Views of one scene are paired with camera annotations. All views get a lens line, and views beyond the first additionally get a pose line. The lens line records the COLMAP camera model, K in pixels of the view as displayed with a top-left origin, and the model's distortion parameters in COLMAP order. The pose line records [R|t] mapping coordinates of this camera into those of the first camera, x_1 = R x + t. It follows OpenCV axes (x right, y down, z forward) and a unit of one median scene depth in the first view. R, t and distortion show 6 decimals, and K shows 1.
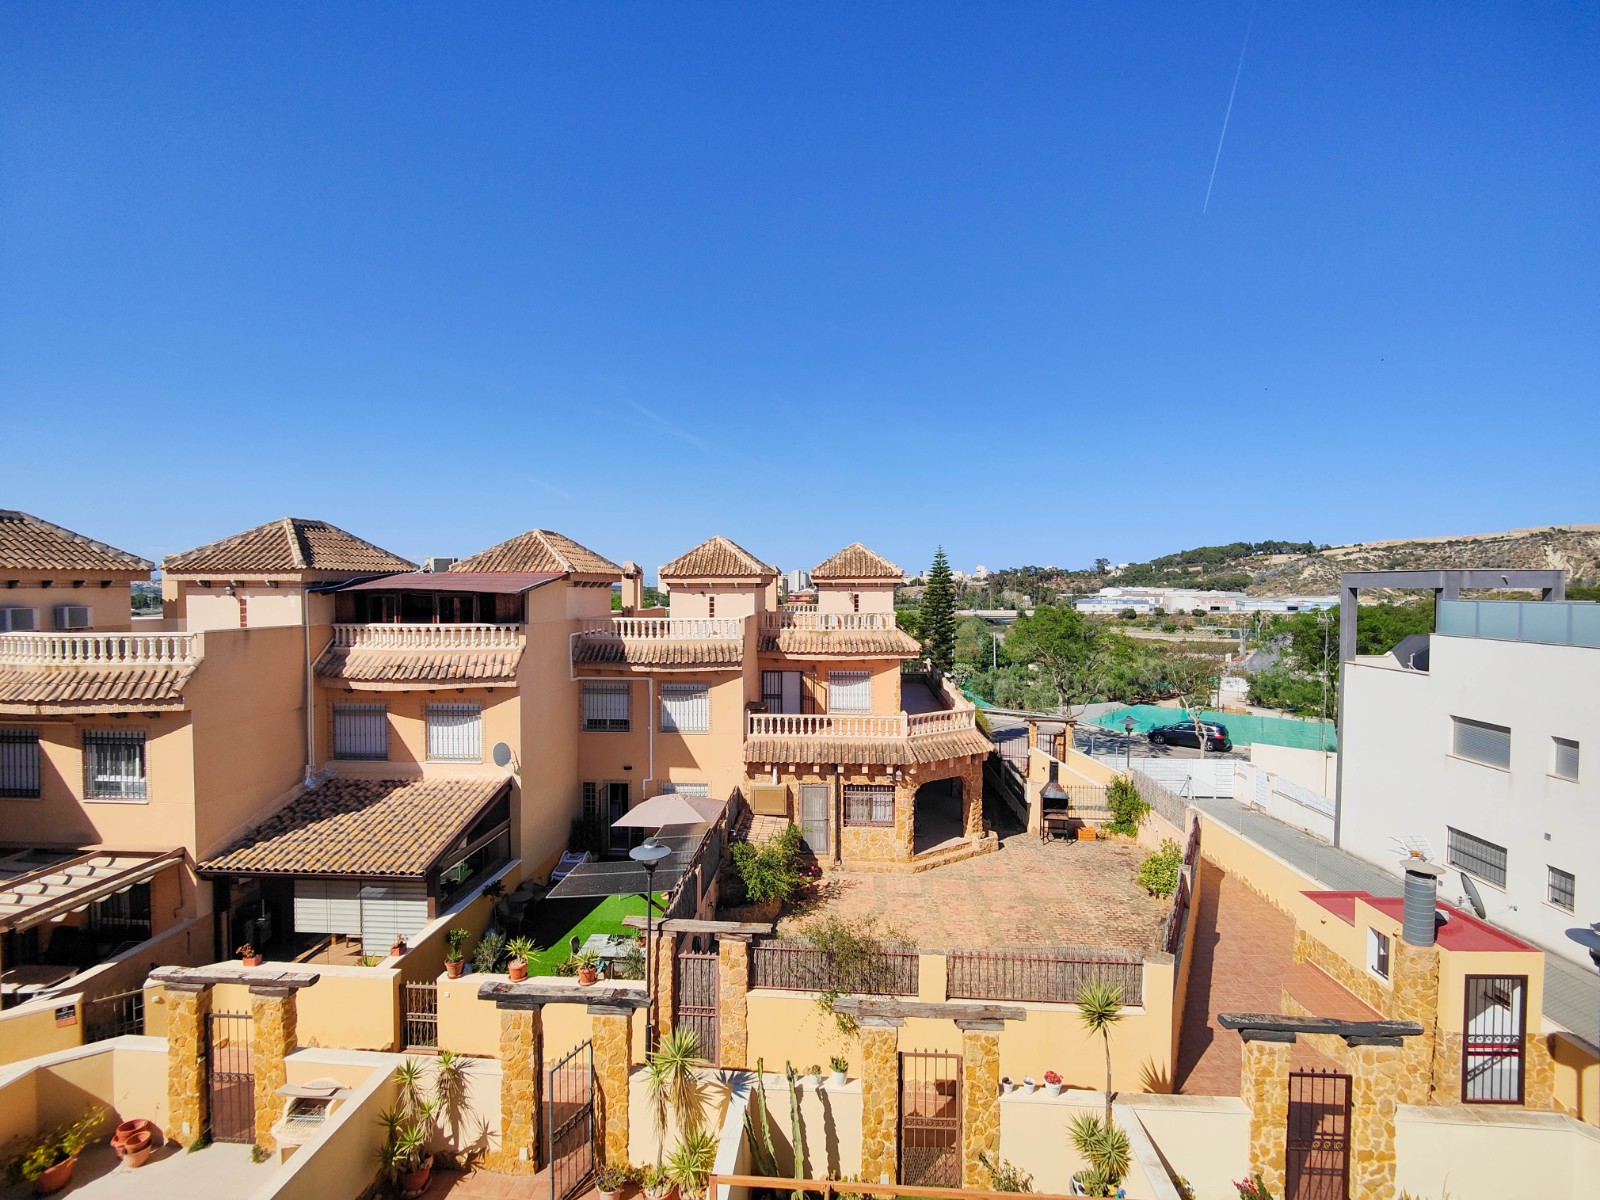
lens RADIAL K [[706.8, 0, 809.4], [0, 706.8, 605.9], [0, 0, 1]] dist [0.027592, -0.021103]
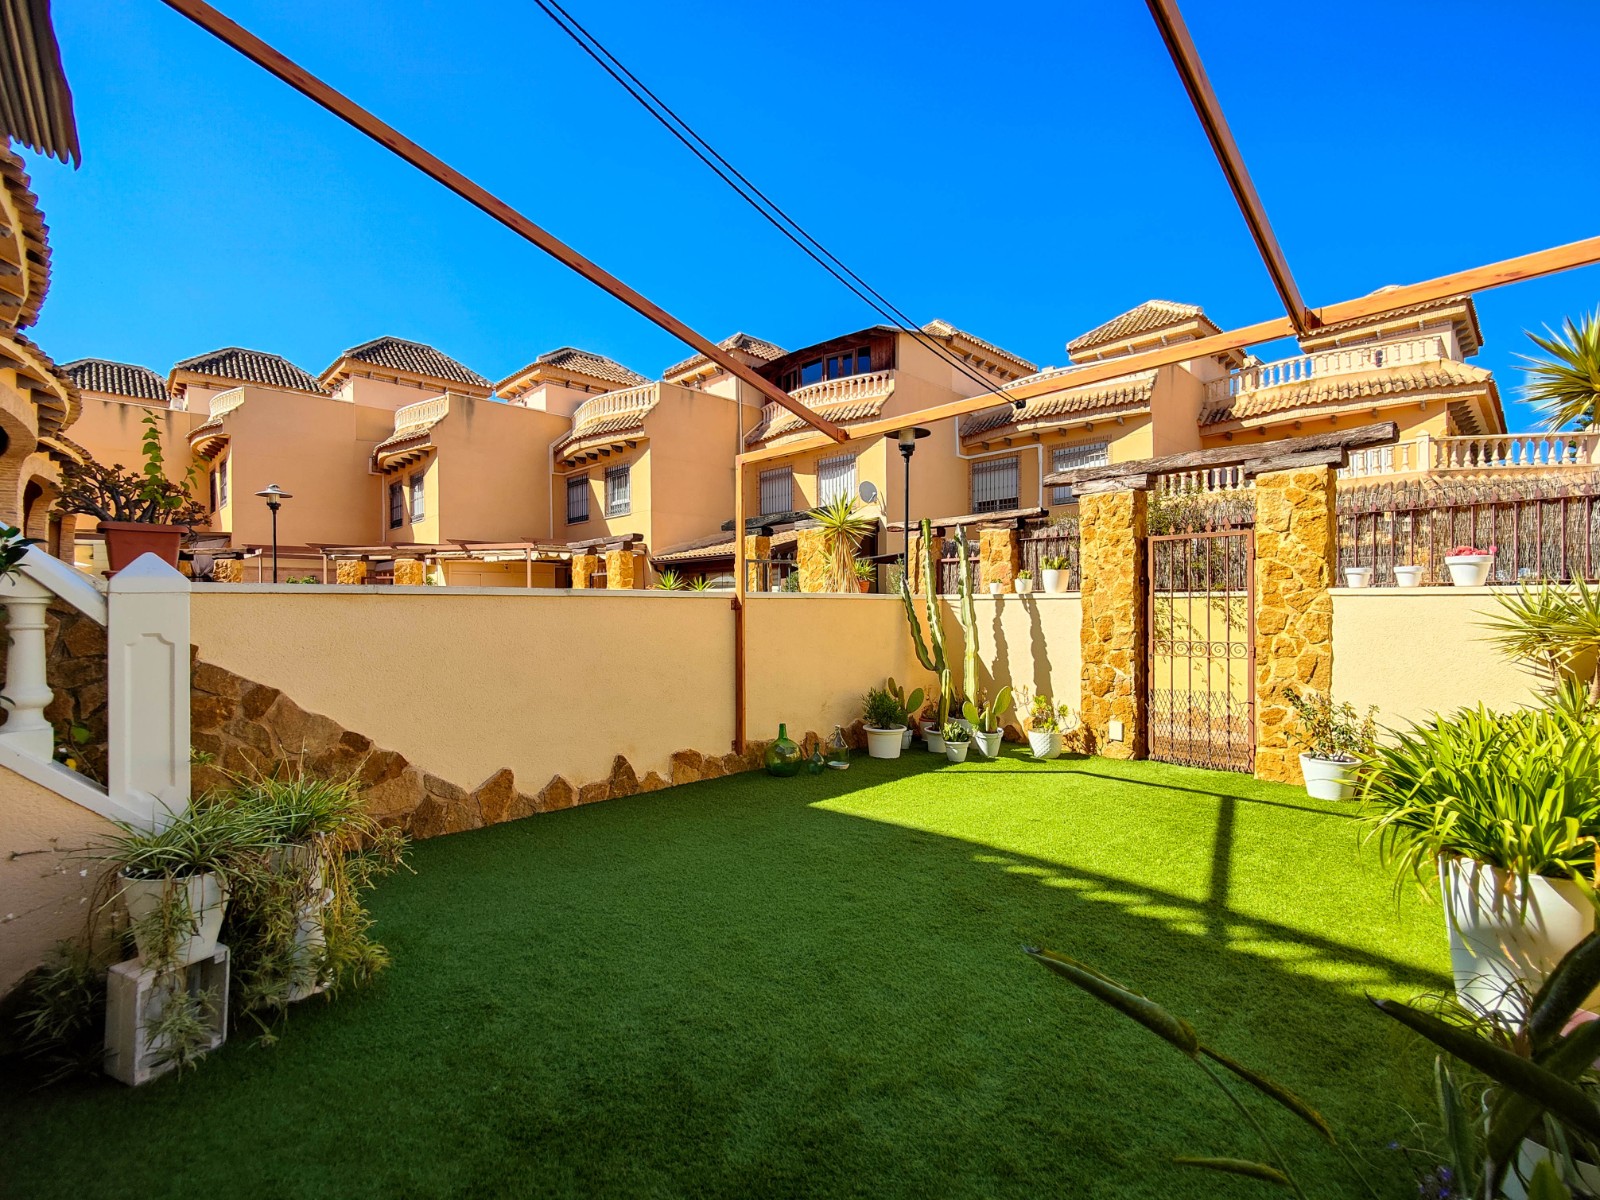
lens RADIAL K [[711.2, 0, 800.1], [0, 711.2, 608.0], [0, 0, 1]] dist [0.014549, -0.013747]
pose [[0.737374, -0.005458, -0.675462, 0.180233], [-0.010882, 0.999742, -0.019957, 0.387347], [0.675397, 0.022067, 0.737124, 0.179526]]
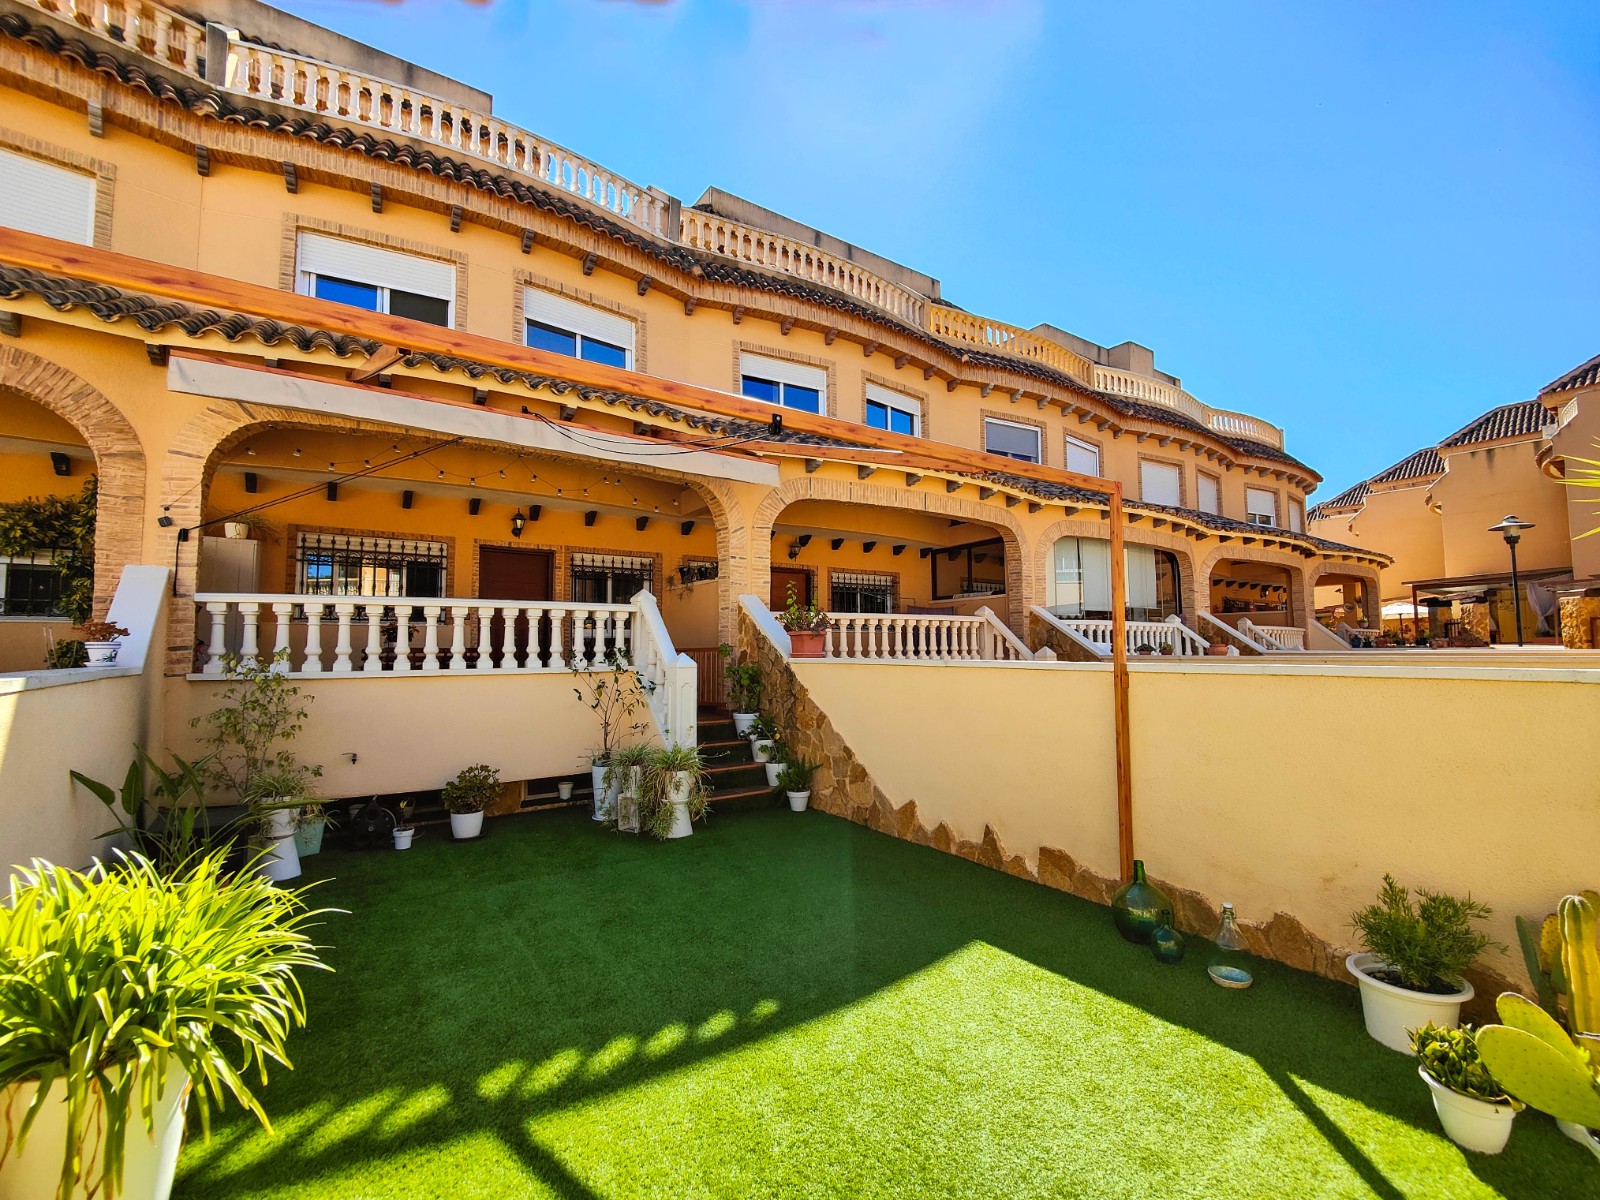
lens RADIAL K [[708.3, 0, 776.3], [0, 708.3, 603.4], [0, 0, 1]] dist [0.040375, -0.034237]
pose [[-0.804308, -0.042526, -0.592690, 0.181450], [-0.018024, 0.998723, -0.047200, 0.366761], [0.593940, -0.027281, -0.804047, 0.517843]]
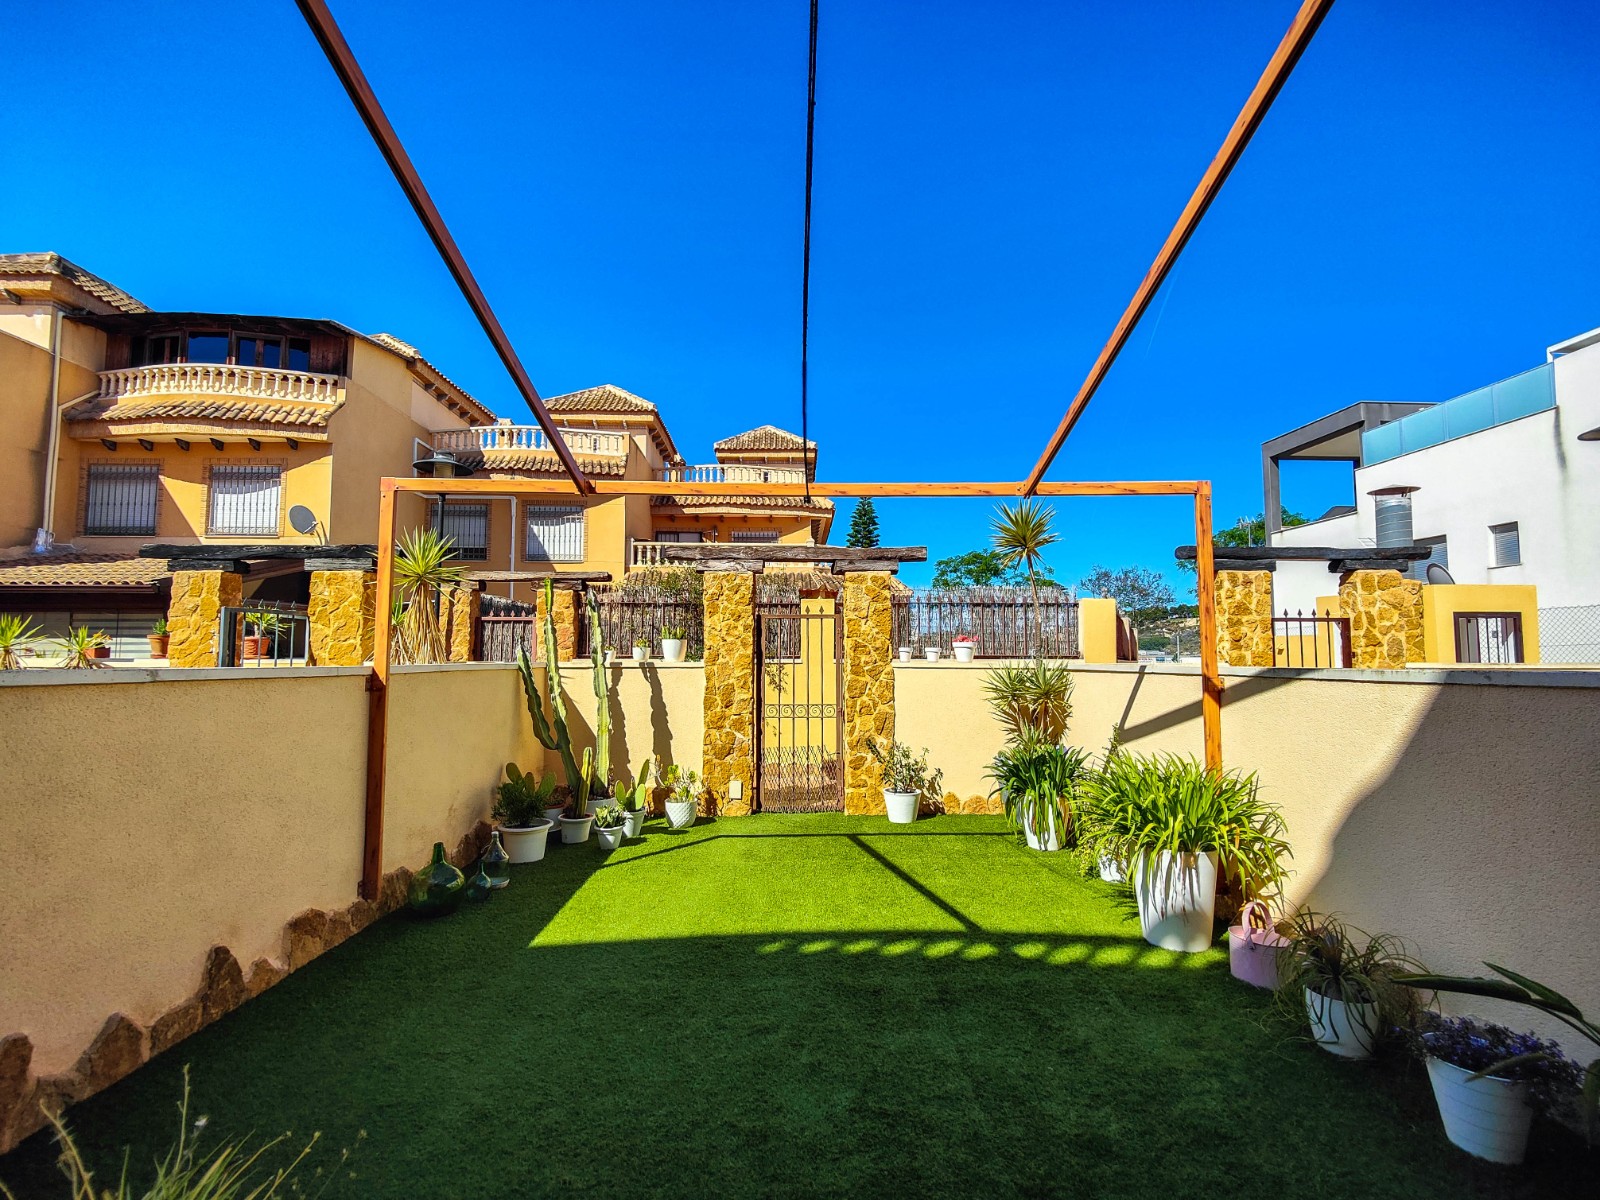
lens RADIAL K [[709.1, 0, 810.1], [0, 709.1, 605.0], [0, 0, 1]] dist [0.030166, -0.021574]
pose [[0.995941, 0.003858, 0.089922, 0.062836], [0.005132, 0.995022, -0.099524, 0.378444], [-0.089858, 0.099581, 0.990964, 0.153682]]
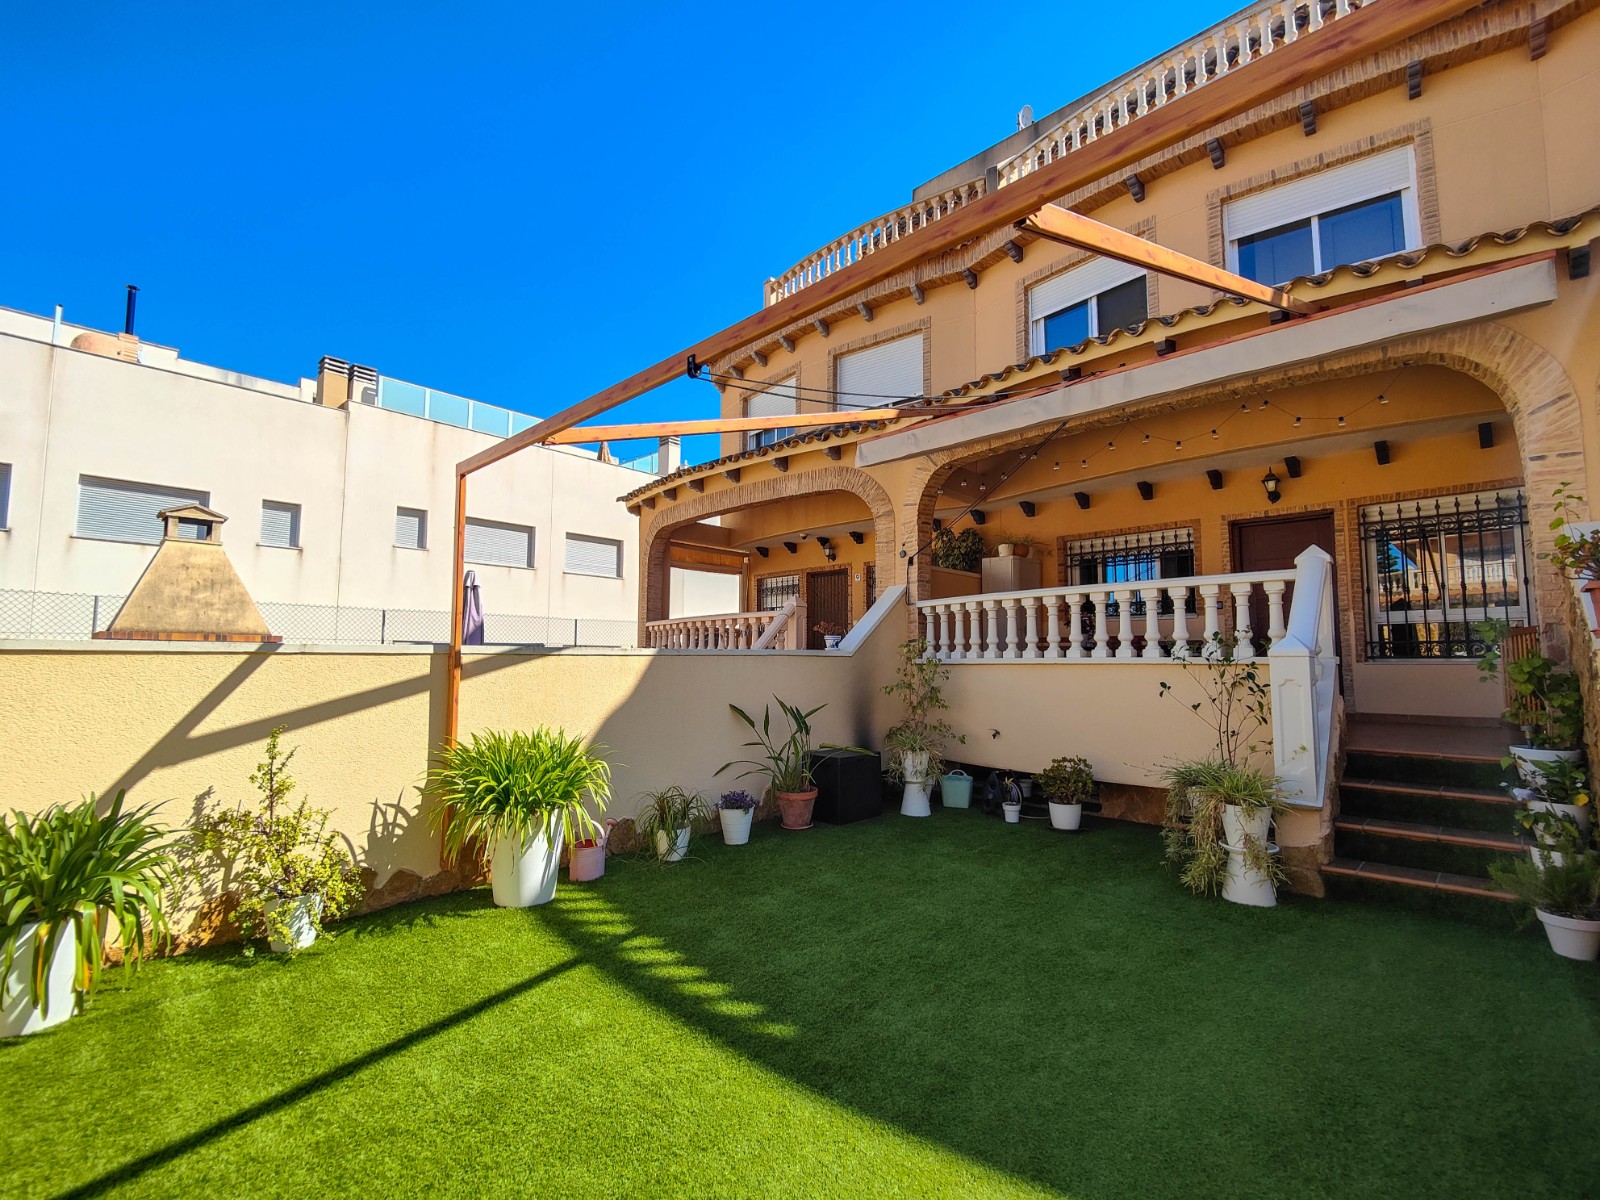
lens RADIAL K [[689.5, 0, 791.6], [0, 689.5, 610.2], [0, 0, 1]] dist [0.024177, -0.018001]
pose [[-0.761240, 0.039422, 0.647271, -0.024665], [0.010932, 0.998789, -0.047974, 0.377415], [-0.648378, -0.029444, -0.760749, 0.482857]]
